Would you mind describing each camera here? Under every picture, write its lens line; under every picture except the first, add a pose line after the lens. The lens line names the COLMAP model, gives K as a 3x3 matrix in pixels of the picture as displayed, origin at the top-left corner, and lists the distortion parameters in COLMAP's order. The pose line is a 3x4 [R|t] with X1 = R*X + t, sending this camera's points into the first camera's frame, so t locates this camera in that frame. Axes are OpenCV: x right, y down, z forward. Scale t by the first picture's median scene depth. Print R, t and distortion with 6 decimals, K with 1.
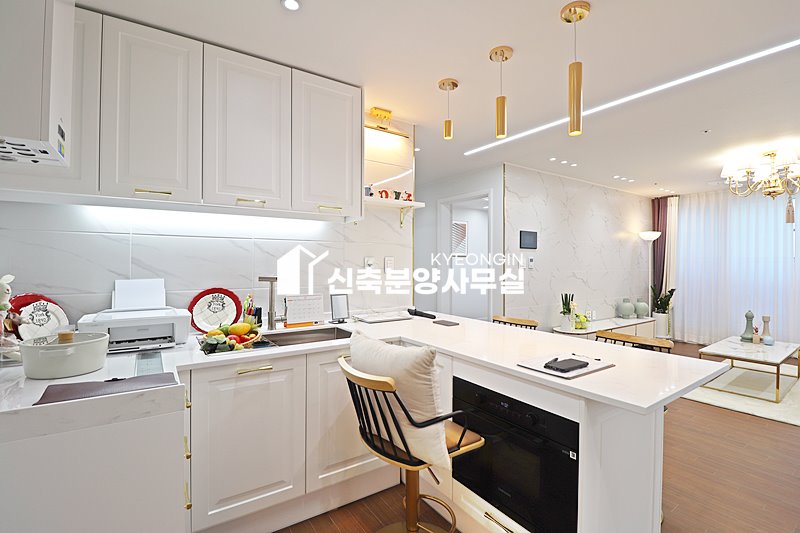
lens RADIAL K [[368.3, 0, 402.6], [0, 368.3, 261.5], [0, 0, 1]] dist [-0.007253, -0.009931]
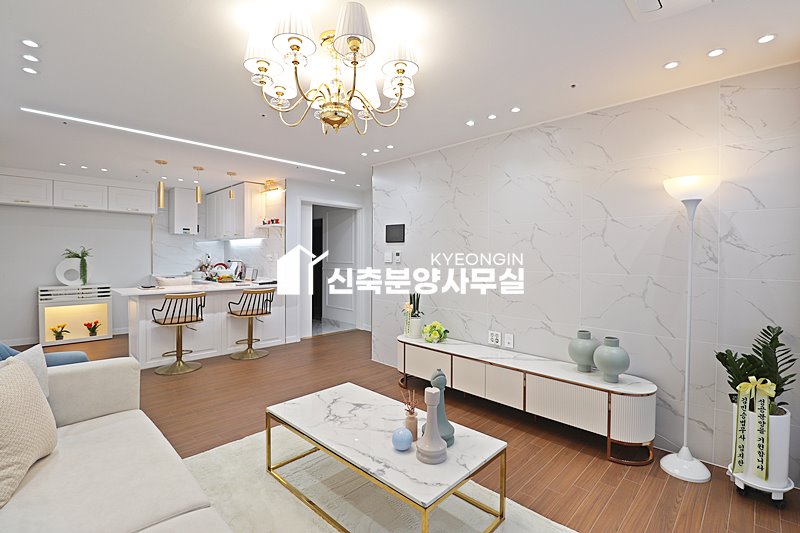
lens RADIAL K [[368.3, 0, 404.6], [0, 368.3, 261.2], [0, 0, 1]] dist [-0.007253, -0.009931]
pose [[0.200725, 0.012076, -0.979573, 2.046761], [-0.004730, 0.999924, 0.011358, 0.006071], [0.979636, 0.002353, 0.200767, 1.301299]]
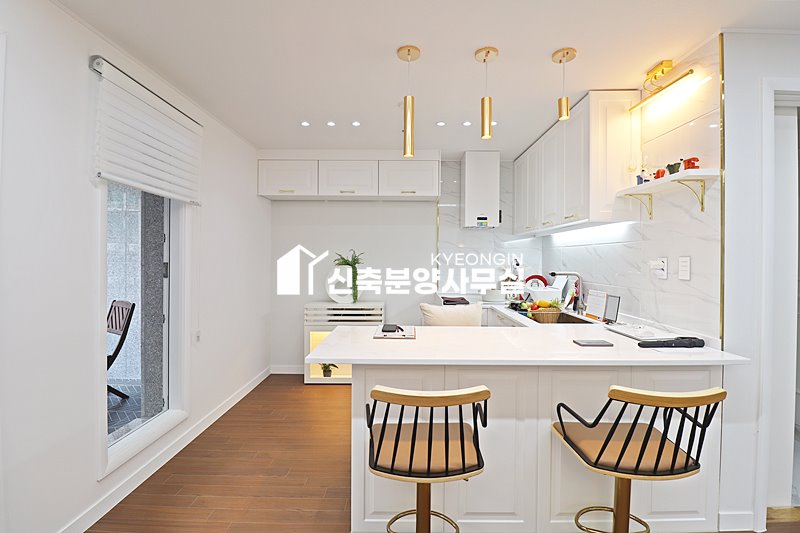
lens RADIAL K [[368.3, 0, 405.9], [0, 368.3, 260.9], [0, 0, 1]] dist [-0.007253, -0.009931]
pose [[-0.567743, -0.001408, -0.823204, 0.858620], [-0.004490, 0.999989, 0.001387, -0.002385], [0.823193, 0.004484, -0.567743, 0.983249]]
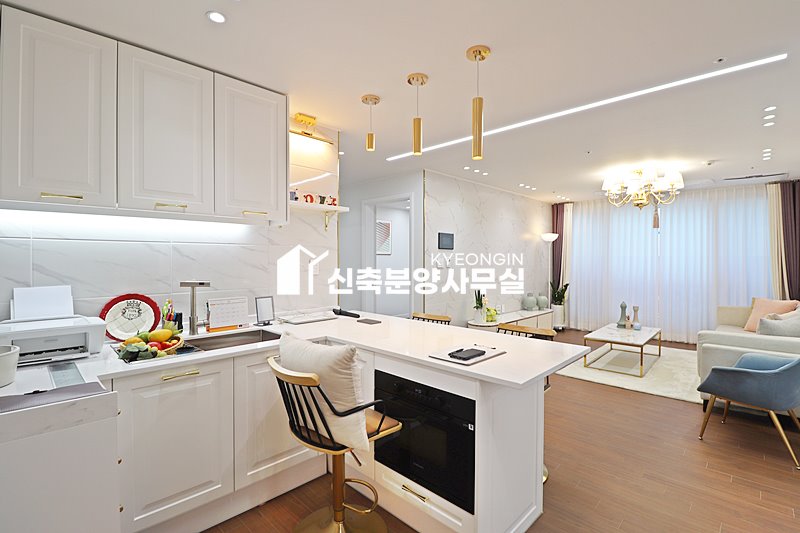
lens RADIAL K [[368.3, 0, 402.3], [0, 368.3, 263.5], [0, 0, 1]] dist [-0.007253, -0.009931]
pose [[0.980203, -0.005129, 0.197928, 0.000464], [0.002161, 0.999882, 0.015208, -0.015967], [-0.197983, -0.014479, 0.980099, -0.063070]]
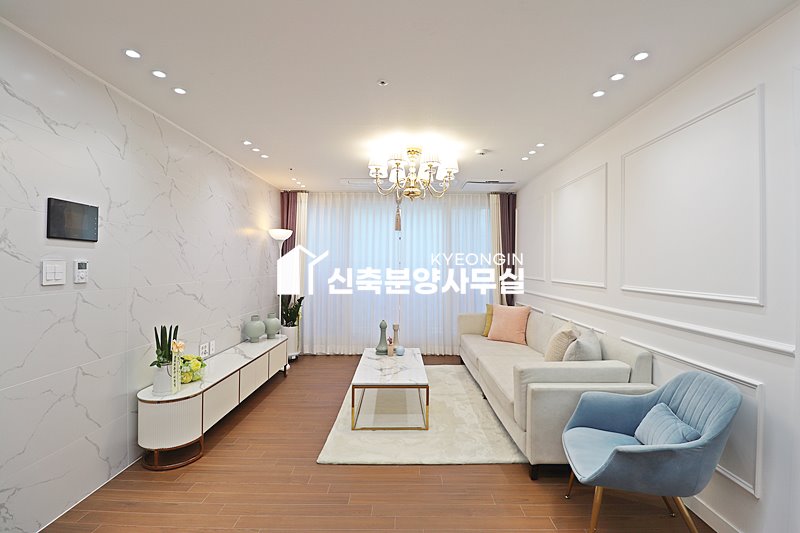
lens RADIAL K [[368.3, 0, 406.0], [0, 368.3, 263.9], [0, 0, 1]] dist [-0.007253, -0.009931]
pose [[0.560629, 0.003490, 0.828060, 0.313974], [-0.006722, 0.999977, 0.000337, -0.013529], [-0.828040, -0.005755, 0.560639, 0.634963]]
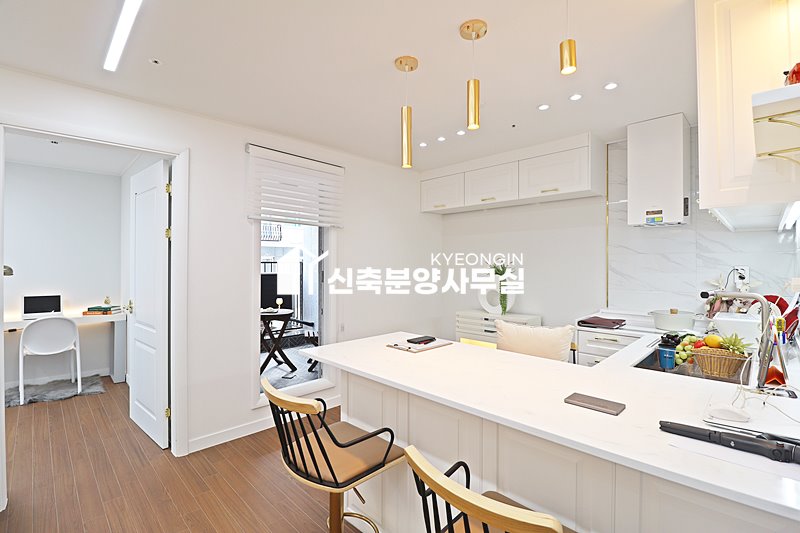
lens RADIAL K [[368.3, 0, 403.0], [0, 368.3, 262.1], [0, 0, 1]] dist [-0.007253, -0.009931]
pose [[-0.983040, -0.005618, -0.183303, 0.412250], [-0.004131, 0.999955, -0.008496, -0.015854], [0.183343, -0.007594, -0.983020, 1.272232]]
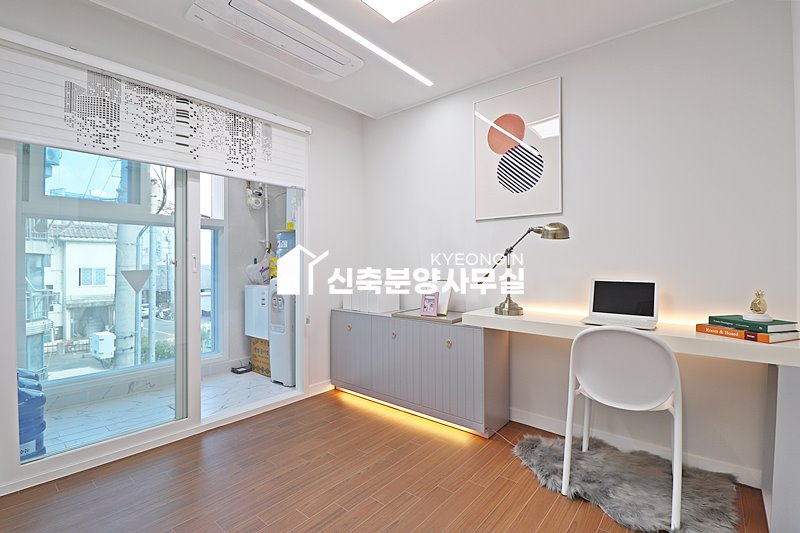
lens RADIAL K [[368.3, 0, 400.1], [0, 368.3, 261.4], [0, 0, 1]] dist [-0.007253, -0.009931]
pose [[-0.271440, 0.001806, 0.962454, 0.953294], [-0.000222, 0.999998, -0.001939, 0.072628], [-0.962455, -0.000740, -0.271439, 0.238381]]
